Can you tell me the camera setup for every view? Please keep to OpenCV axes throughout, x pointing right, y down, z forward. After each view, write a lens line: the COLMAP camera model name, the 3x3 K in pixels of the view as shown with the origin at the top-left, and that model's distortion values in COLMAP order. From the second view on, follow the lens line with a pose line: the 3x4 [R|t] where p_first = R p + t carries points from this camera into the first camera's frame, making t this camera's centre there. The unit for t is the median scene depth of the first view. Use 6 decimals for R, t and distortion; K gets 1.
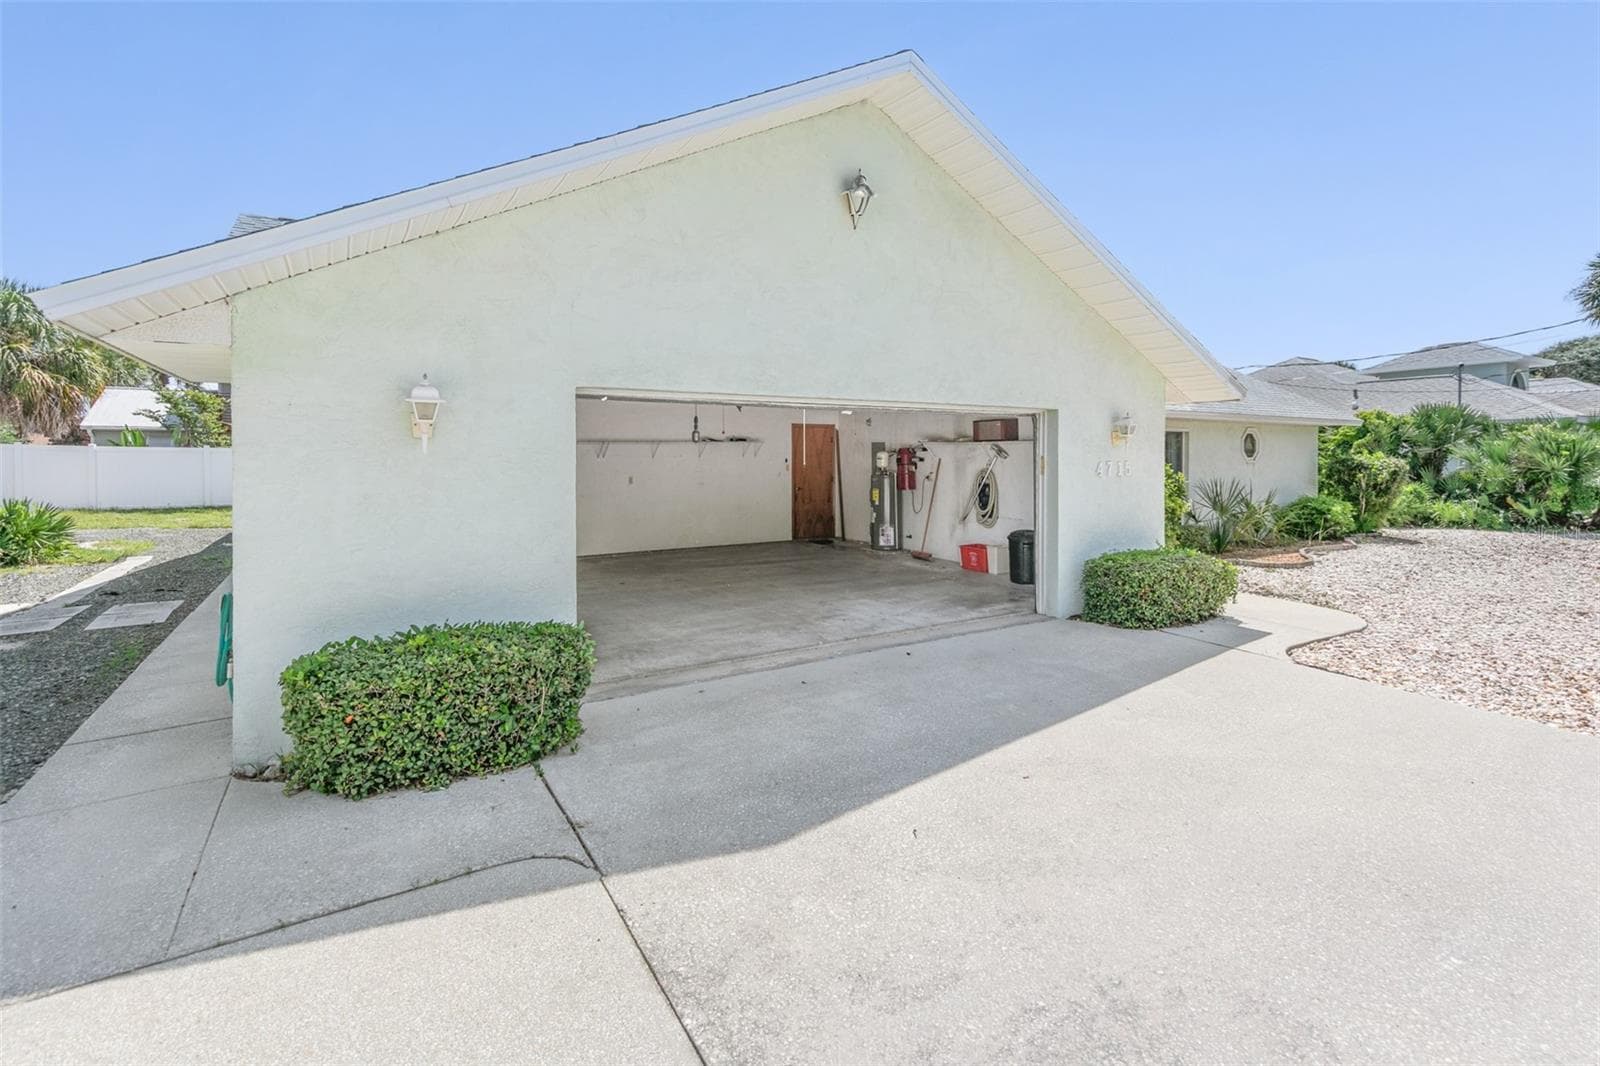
lens RADIAL K [[733.3, 0, 799.7], [0, 733.3, 464.5], [0, 0, 1]] dist [0.003369, 0.000664]
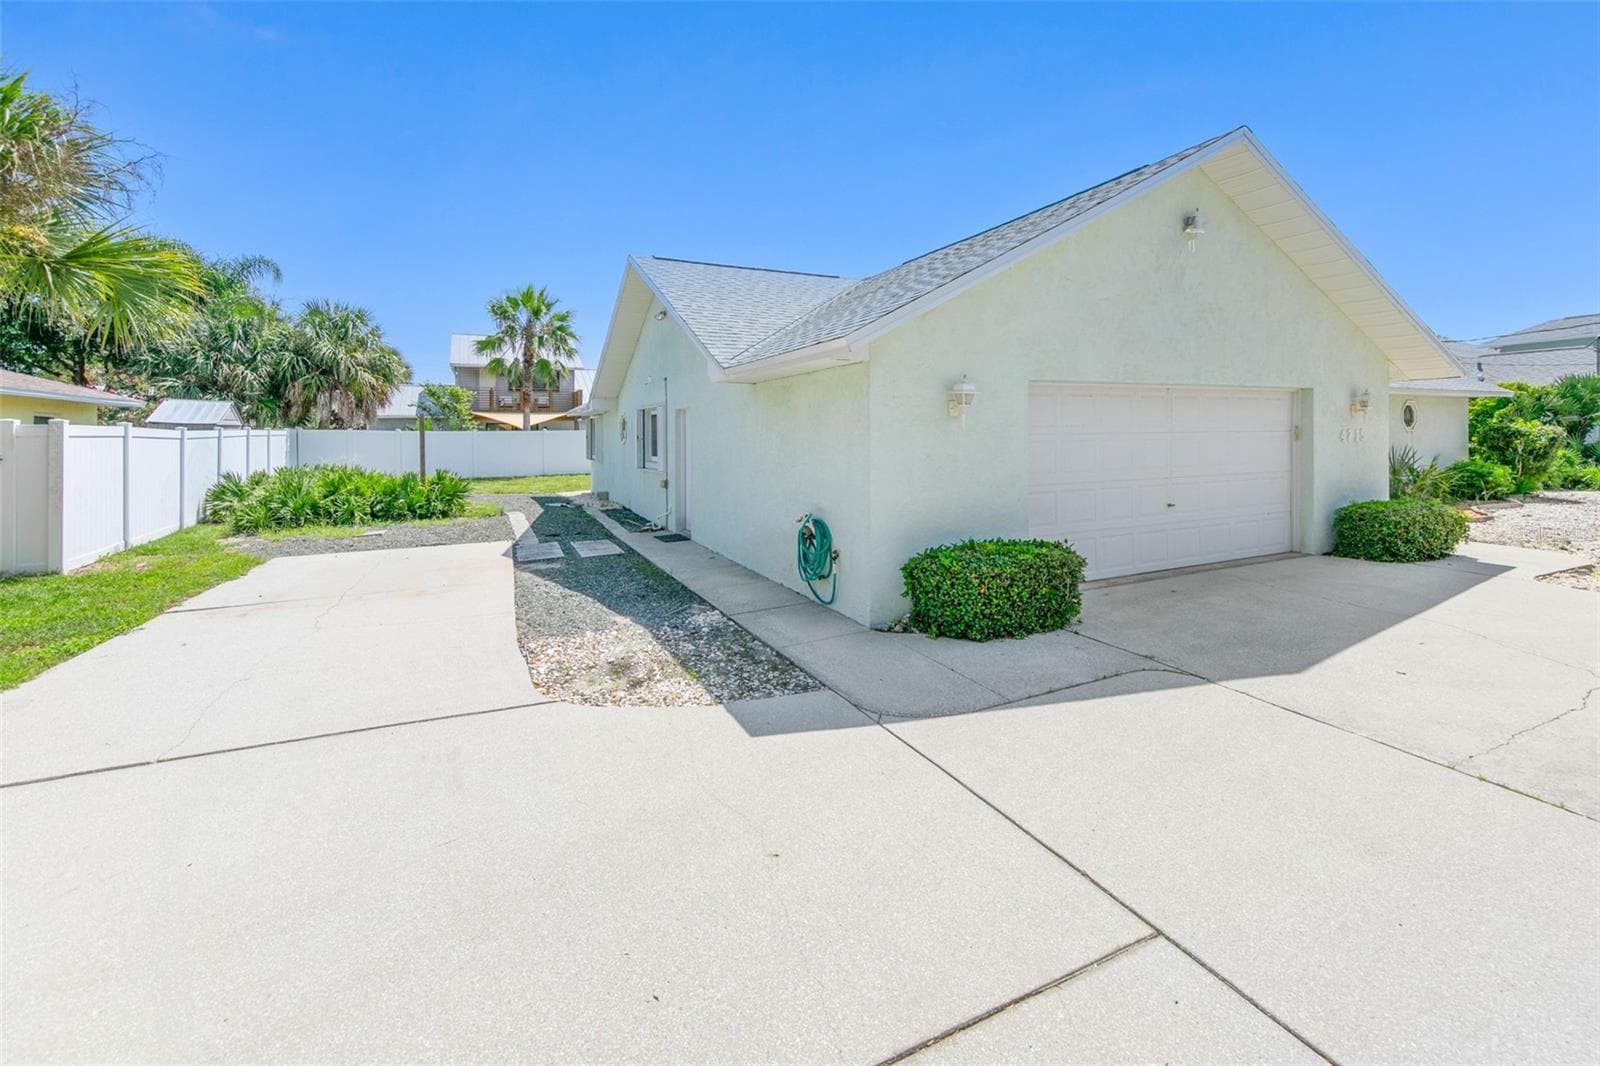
lens RADIAL K [[671.9, 0, 800.5], [0, 671.9, 443.9], [0, 0, 1]] dist [0.013903, -0.000052]
pose [[0.995237, -0.011348, -0.096821, -0.207424], [0.011545, 0.999932, 0.001480, 0.004141], [0.096798, -0.002591, 0.995301, -0.121634]]
